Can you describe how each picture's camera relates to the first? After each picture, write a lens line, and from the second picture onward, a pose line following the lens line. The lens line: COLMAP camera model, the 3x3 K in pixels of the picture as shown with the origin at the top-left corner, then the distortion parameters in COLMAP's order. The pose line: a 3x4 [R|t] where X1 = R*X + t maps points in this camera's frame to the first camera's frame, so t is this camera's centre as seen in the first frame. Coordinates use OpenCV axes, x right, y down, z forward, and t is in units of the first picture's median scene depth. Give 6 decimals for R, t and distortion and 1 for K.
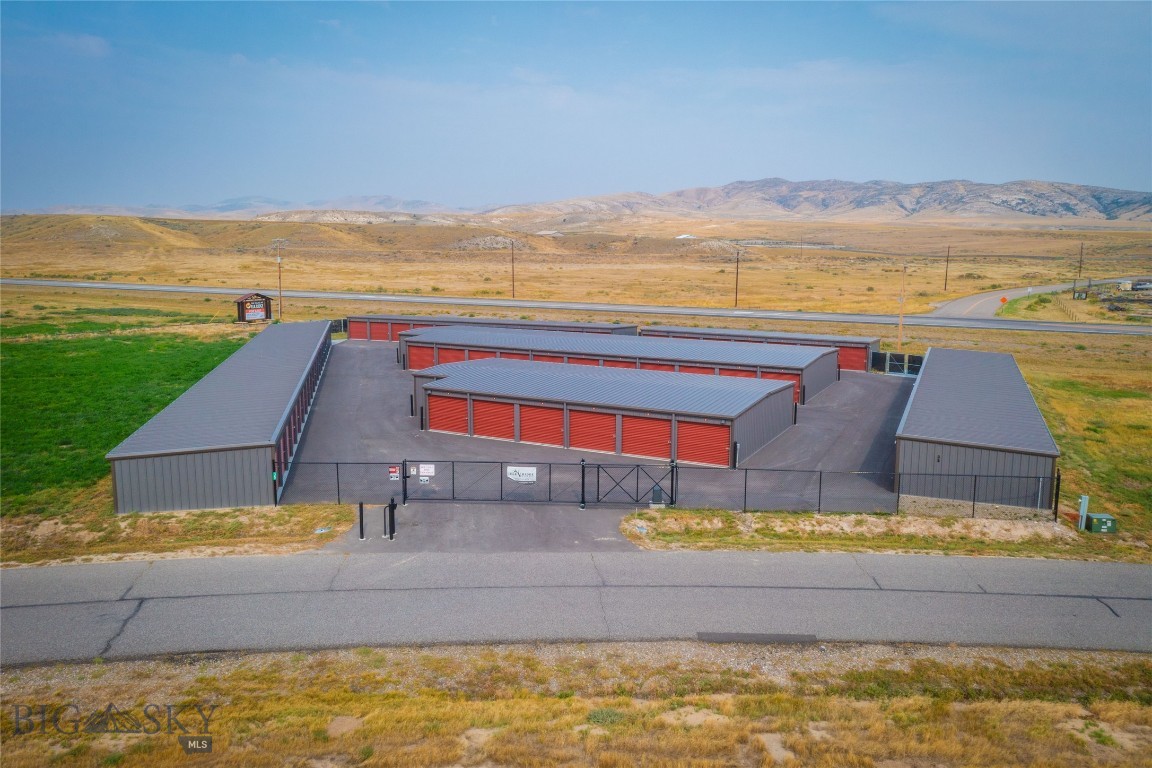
lens RADIAL K [[902.0, 0, 576.0], [0, 902.0, 384.0], [0, 0, 1]] dist [-0.014724, 0.005661]
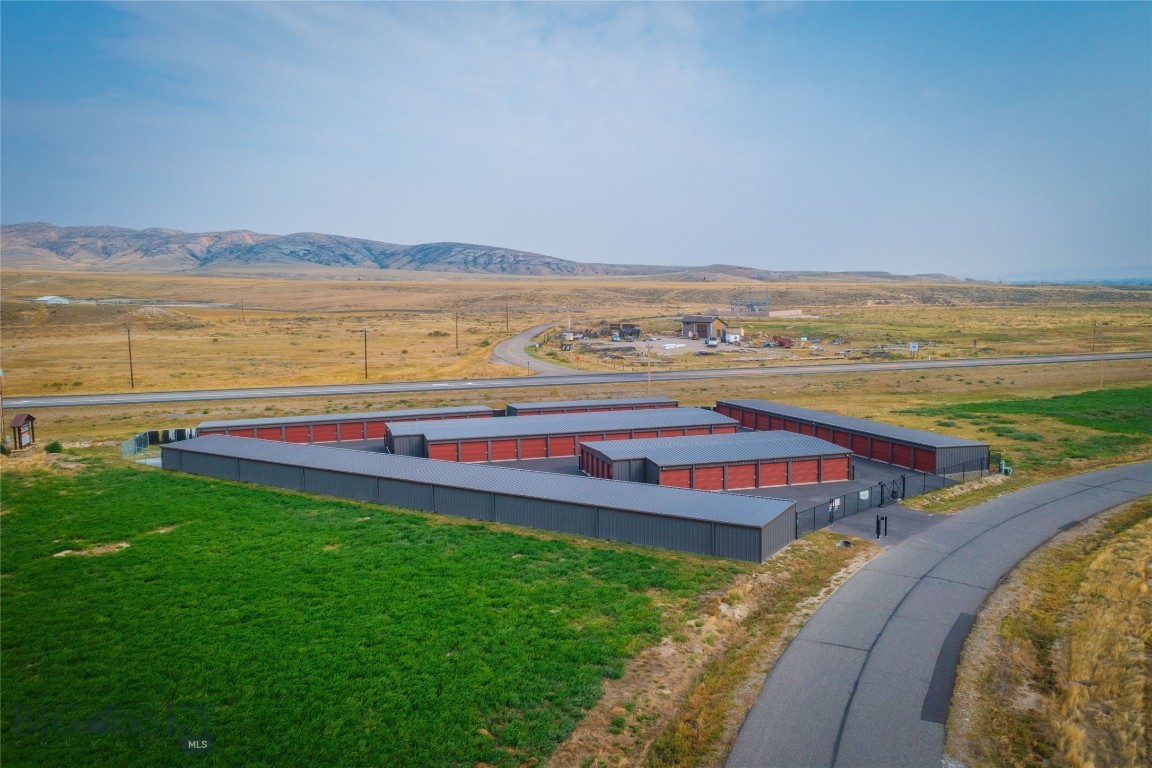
lens RADIAL K [[902.0, 0, 576.0], [0, 902.0, 384.0], [0, 0, 1]] dist [-0.014724, 0.005661]
pose [[0.720537, -0.088809, 0.687706, -1.726935], [0.123071, 0.992398, -0.000790, -0.196341], [-0.682408, 0.085205, 0.725989, 0.047465]]
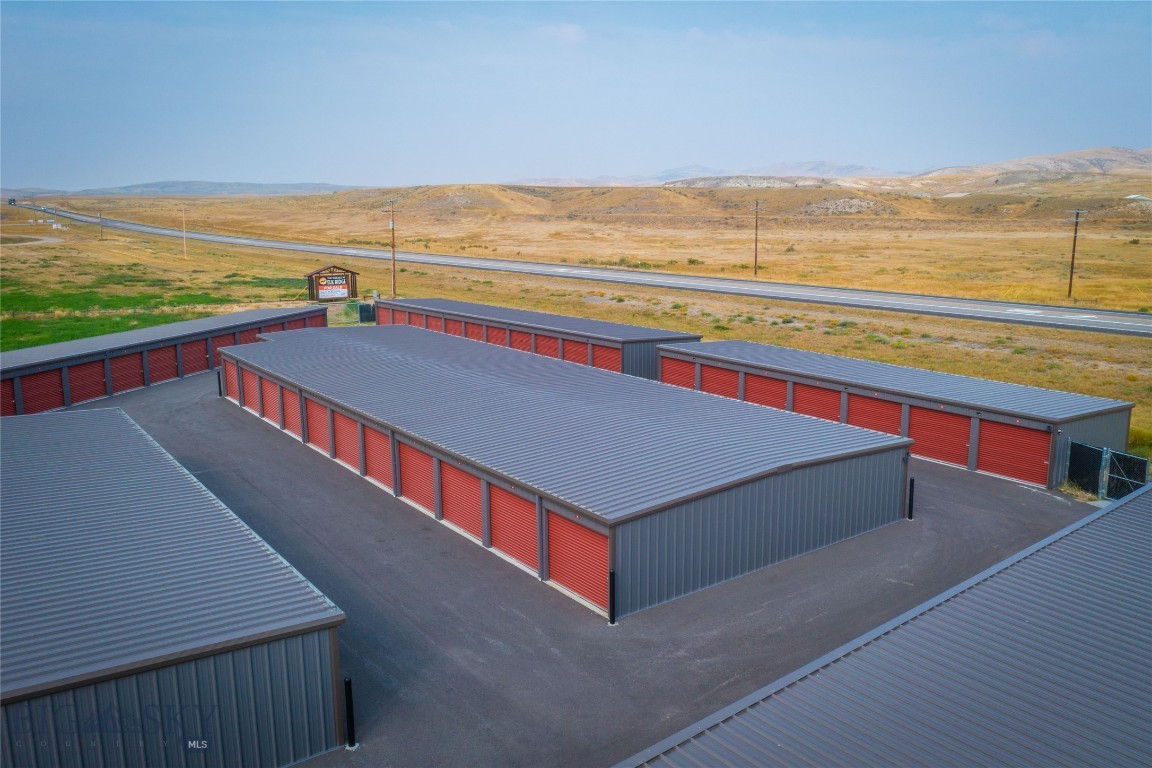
lens RADIAL K [[902.0, 0, 576.0], [0, 902.0, 384.0], [0, 0, 1]] dist [-0.014724, 0.005661]
pose [[0.892682, 0.075680, -0.444289, 0.649789], [-0.060035, 0.996983, 0.049202, -0.145141], [0.446672, -0.017249, 0.894532, 1.117994]]
